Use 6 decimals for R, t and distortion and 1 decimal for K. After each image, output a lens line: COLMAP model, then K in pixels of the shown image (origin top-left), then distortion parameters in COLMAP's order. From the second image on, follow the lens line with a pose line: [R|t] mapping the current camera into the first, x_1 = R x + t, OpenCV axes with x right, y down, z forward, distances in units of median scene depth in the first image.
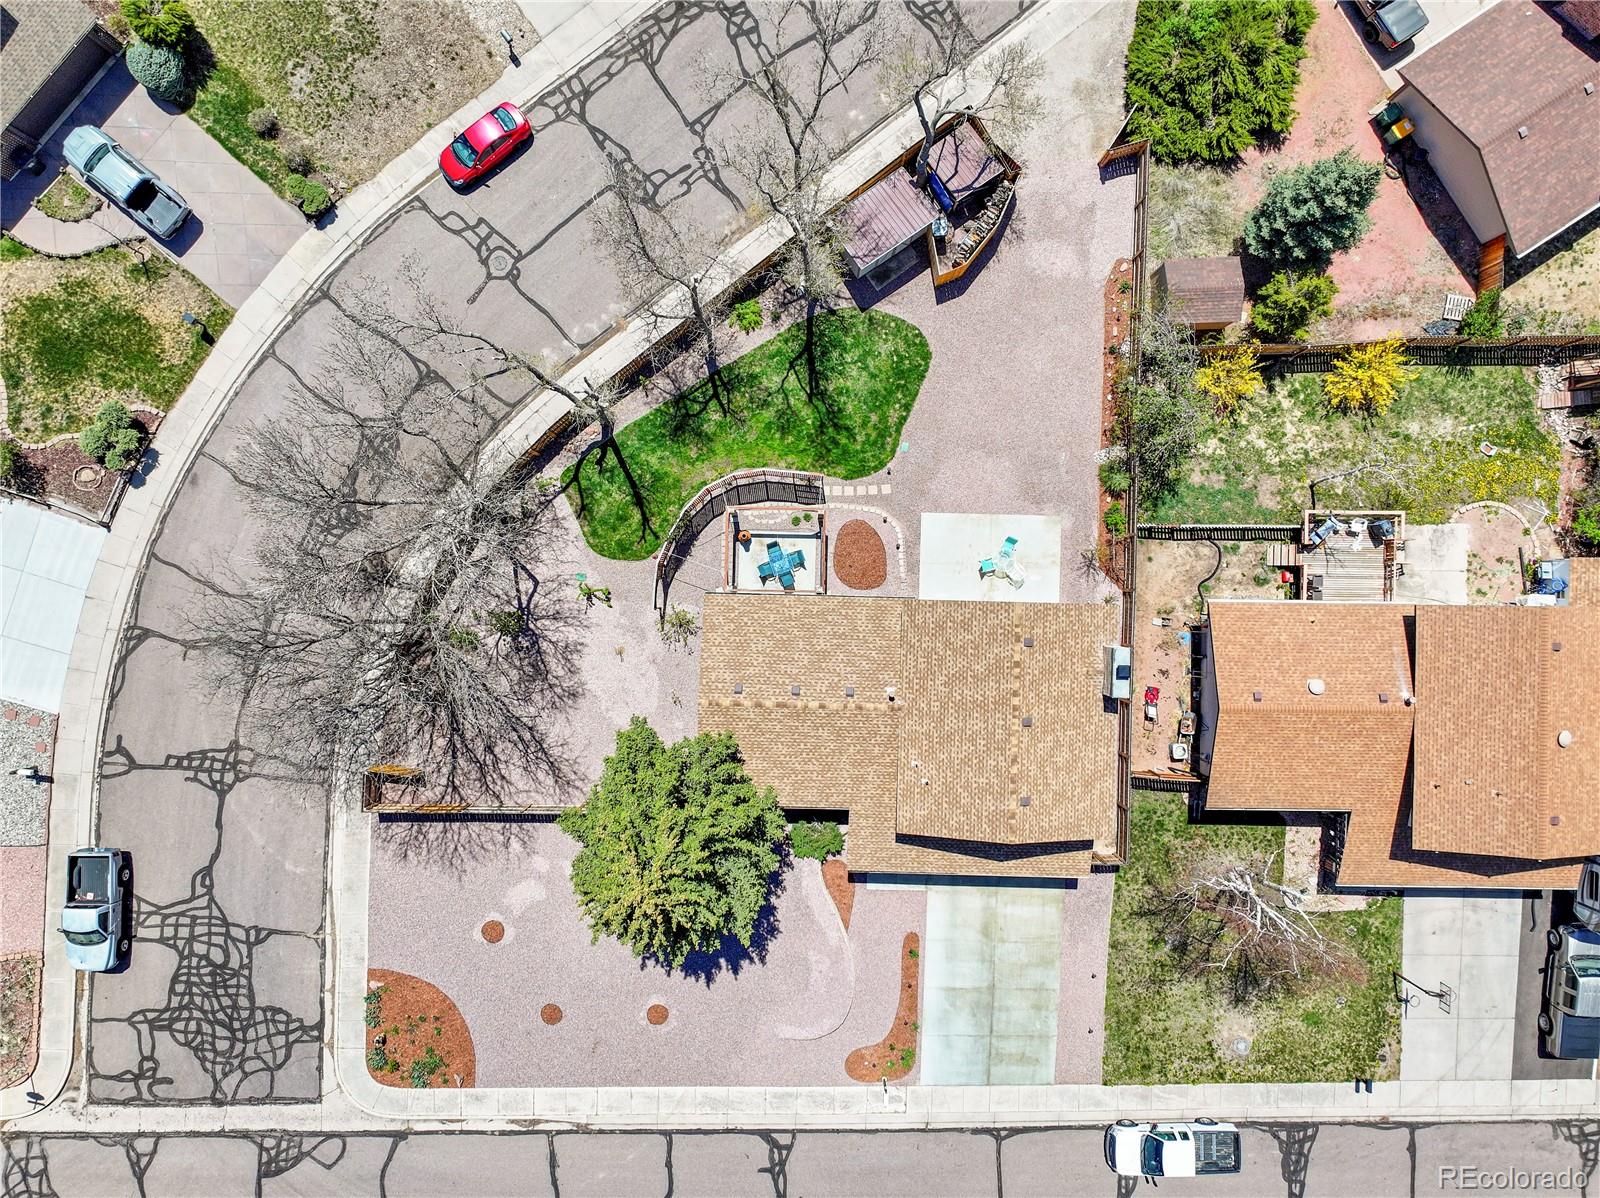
lens RADIAL K [[1121.0, 0, 800.0], [0, 1121.0, 599.0], [0, 0, 1]] dist [0.002130, 0.008014]
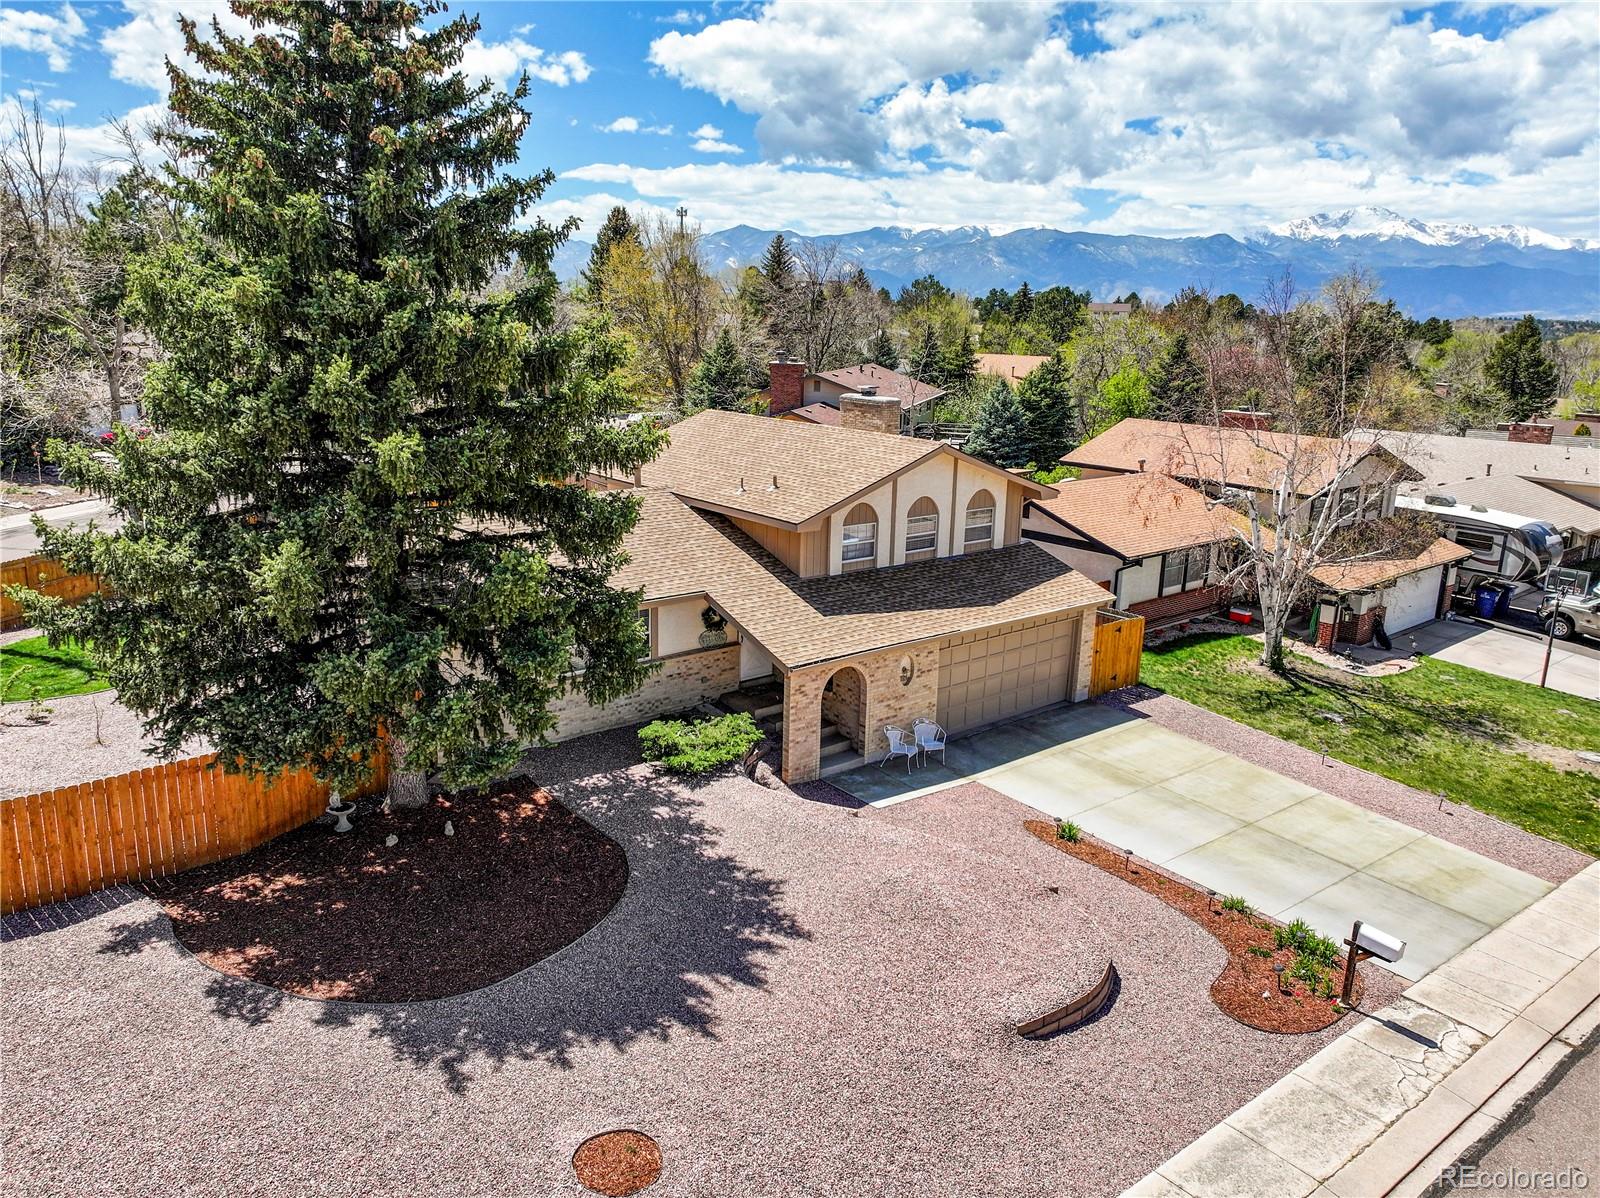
lens RADIAL K [[1154.1, 0, 800.0], [0, 1154.1, 599.0], [0, 0, 1]] dist [0.003151, 0.006733]
pose [[0.751167, -0.144494, 0.644104, -0.236048], [0.659818, 0.193505, -0.726083, 0.546881], [-0.019723, 0.970401, 0.240694, 0.822379]]
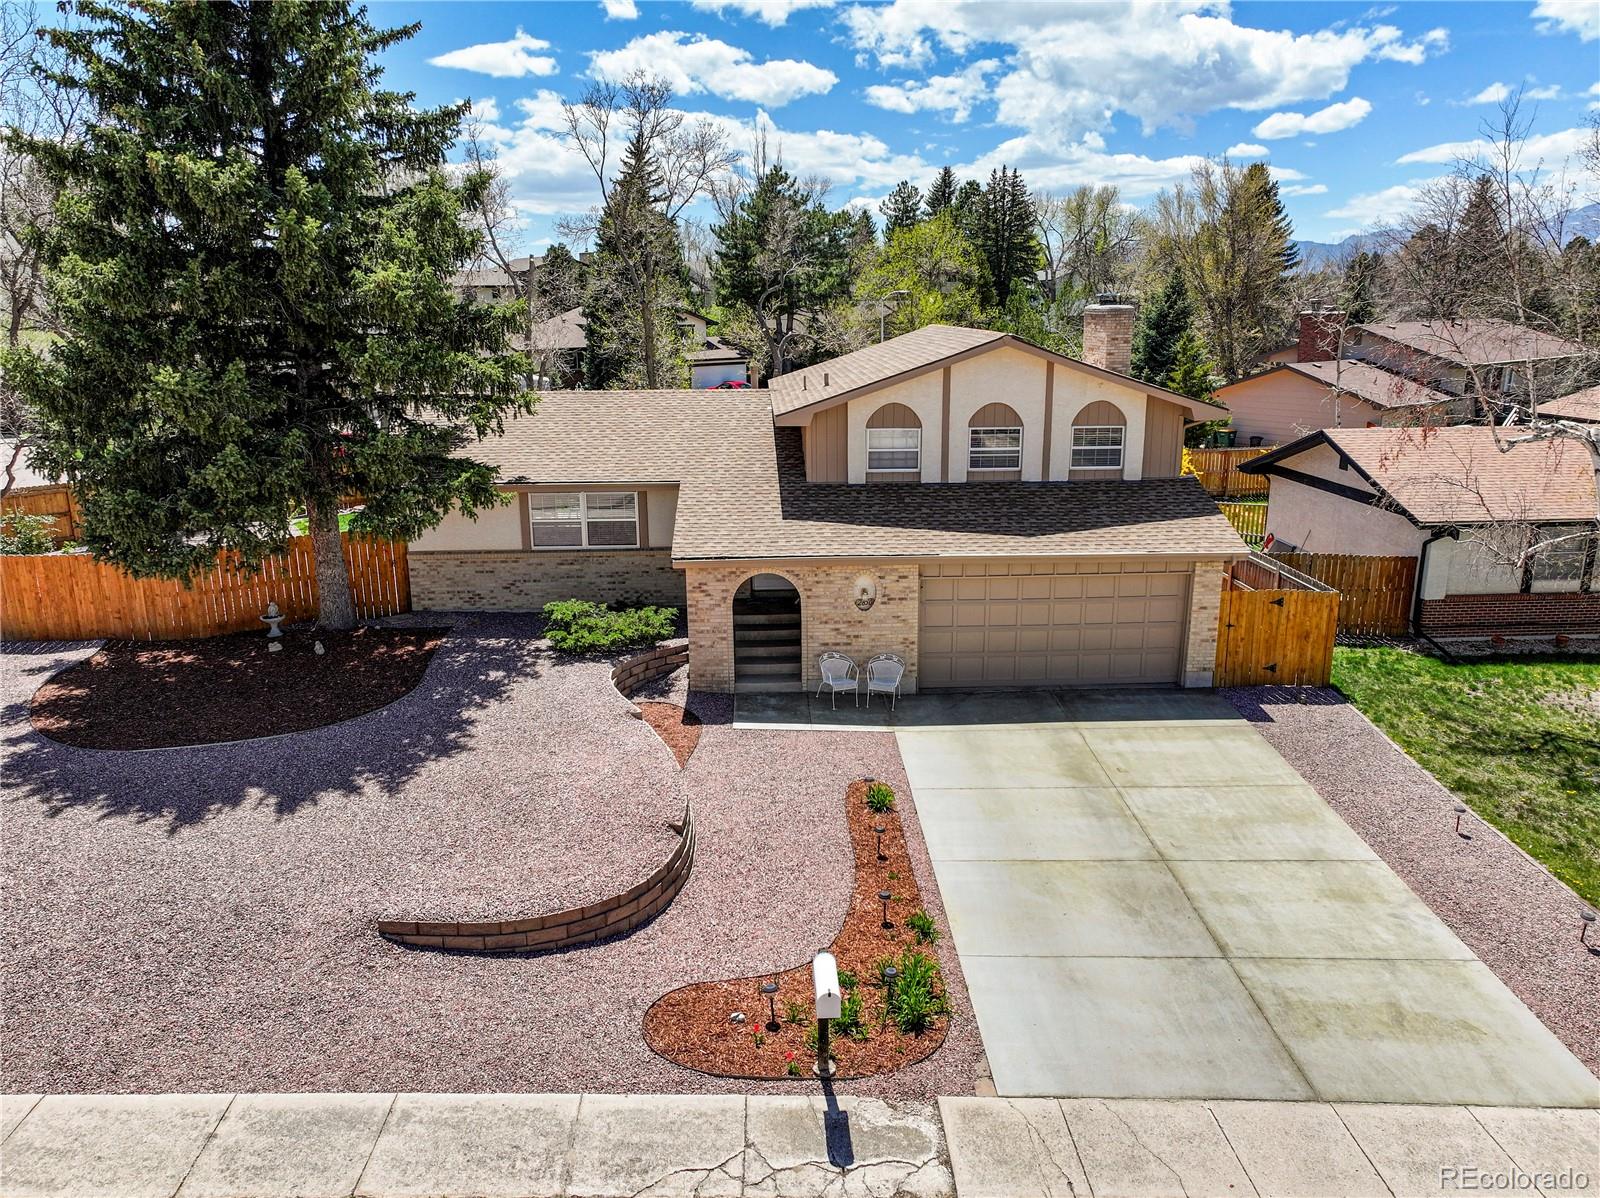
lens RADIAL K [[1121.0, 0, 800.0], [0, 1121.0, 599.0], [0, 0, 1]] dist [0.002130, 0.008014]
pose [[0.997709, -0.026825, 0.062102, 0.061535], [0.066809, 0.246595, -0.966813, 0.617204], [0.010620, 0.968747, 0.247822, 0.870801]]
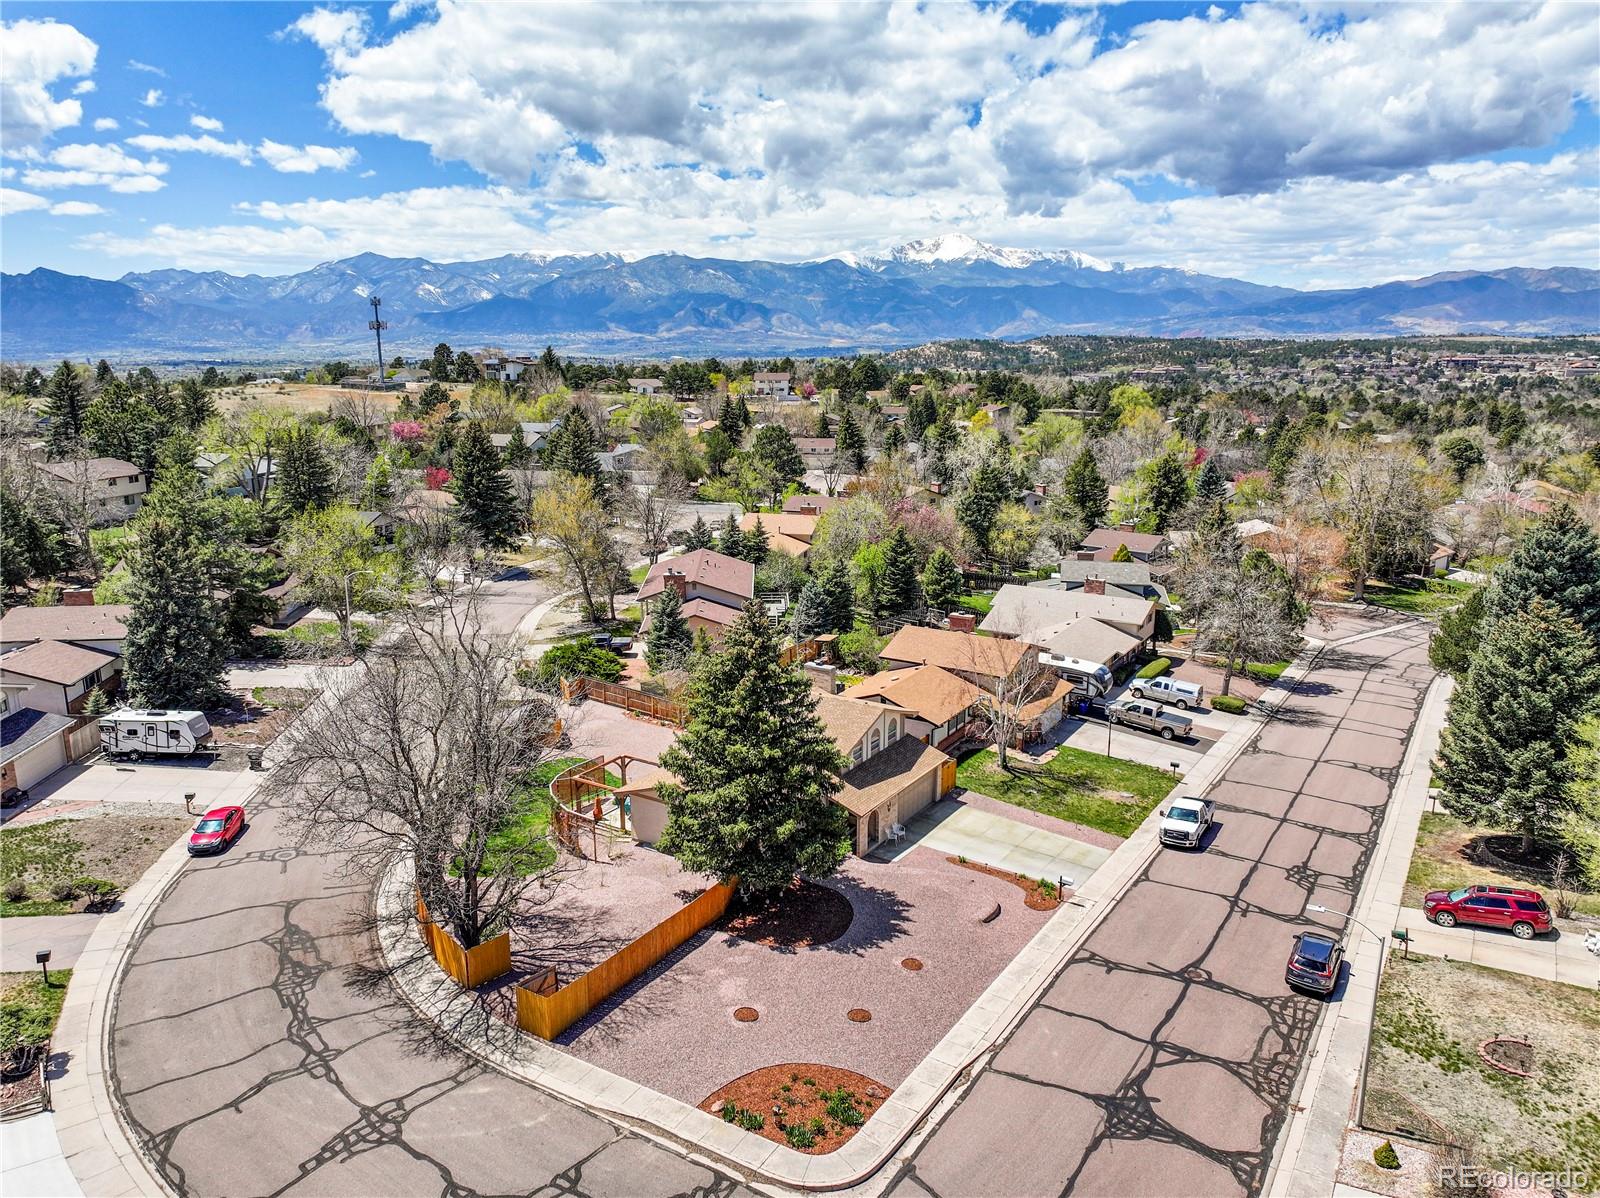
lens RADIAL K [[1121.0, 0, 800.0], [0, 1121.0, 599.0], [0, 0, 1]] dist [0.002130, 0.008014]
pose [[0.519093, -0.197210, 0.831655, -0.920211], [0.854693, 0.112380, -0.506824, 0.741374], [0.006490, 0.973899, 0.226889, 0.468040]]
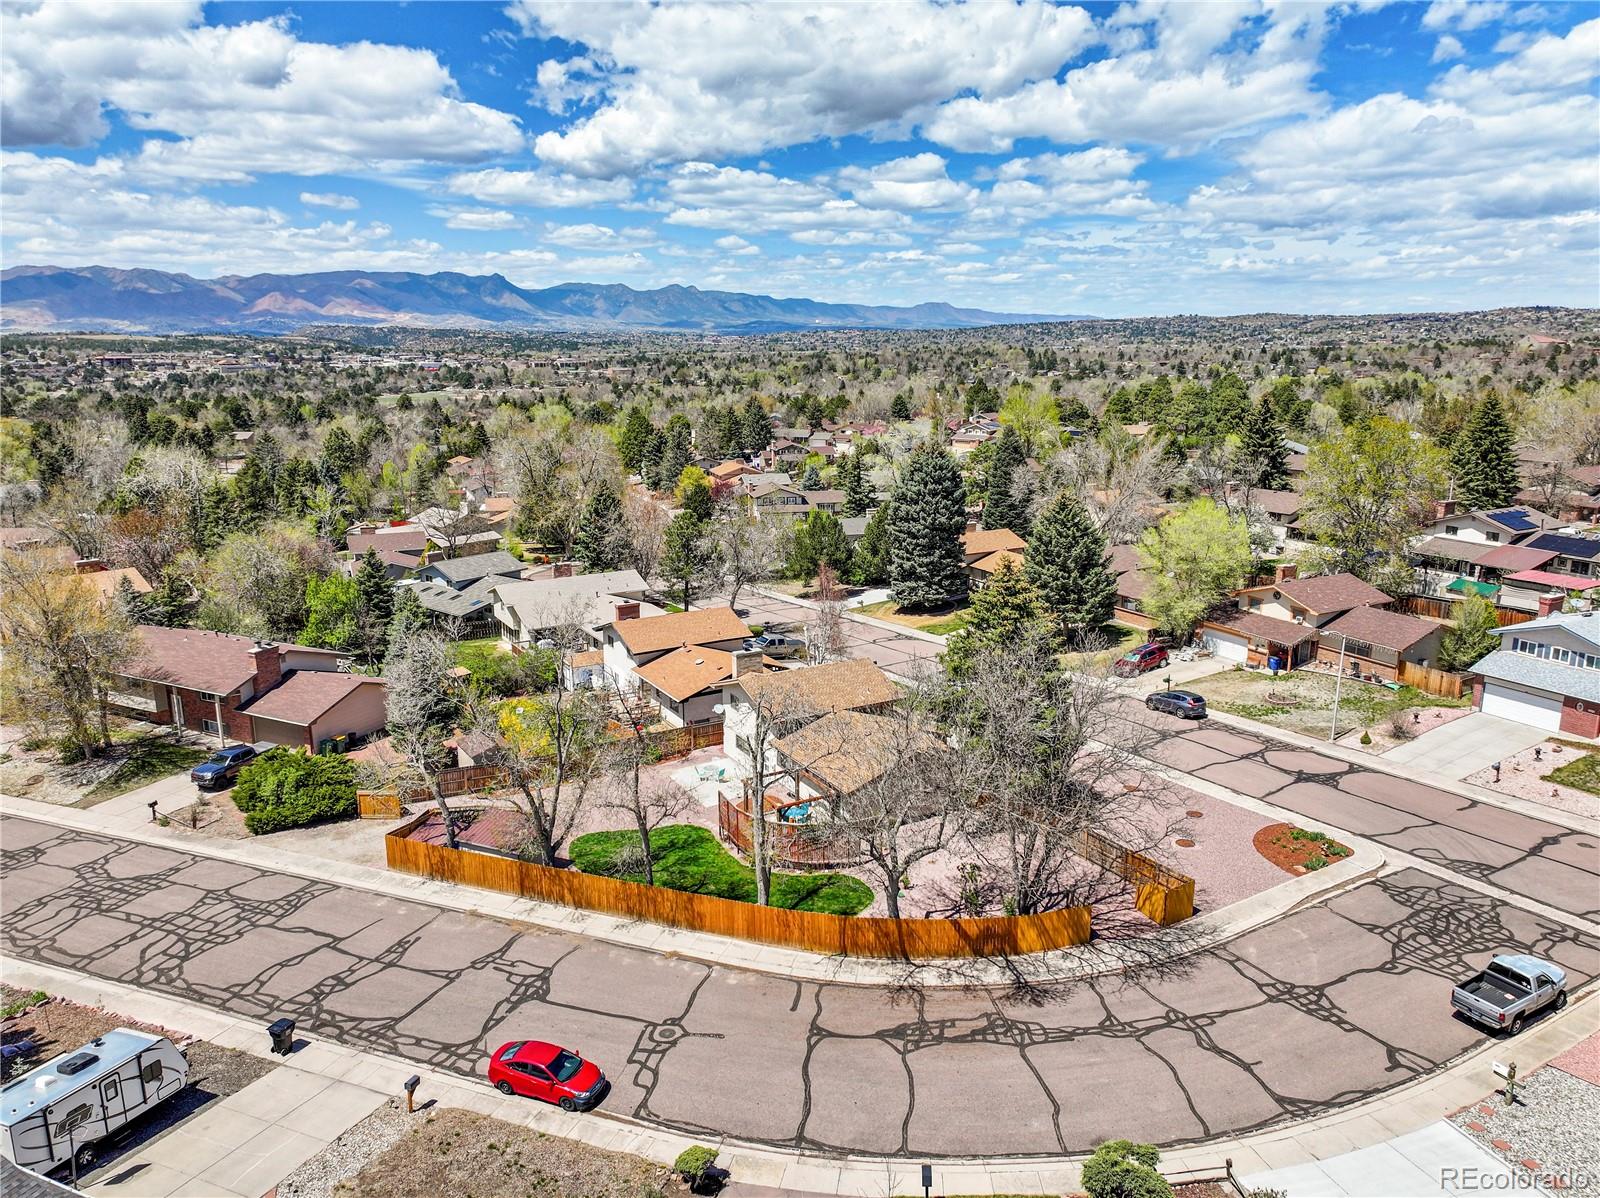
lens RADIAL K [[1122.1, 0, 800.0], [0, 1122.1, 599.0], [0, 0, 1]] dist [0.010261, 0.004181]
pose [[-0.518052, -0.197573, 0.832218, -0.990916], [0.855320, -0.127718, 0.502111, -0.610805], [0.007086, 0.971933, 0.235153, 0.459843]]
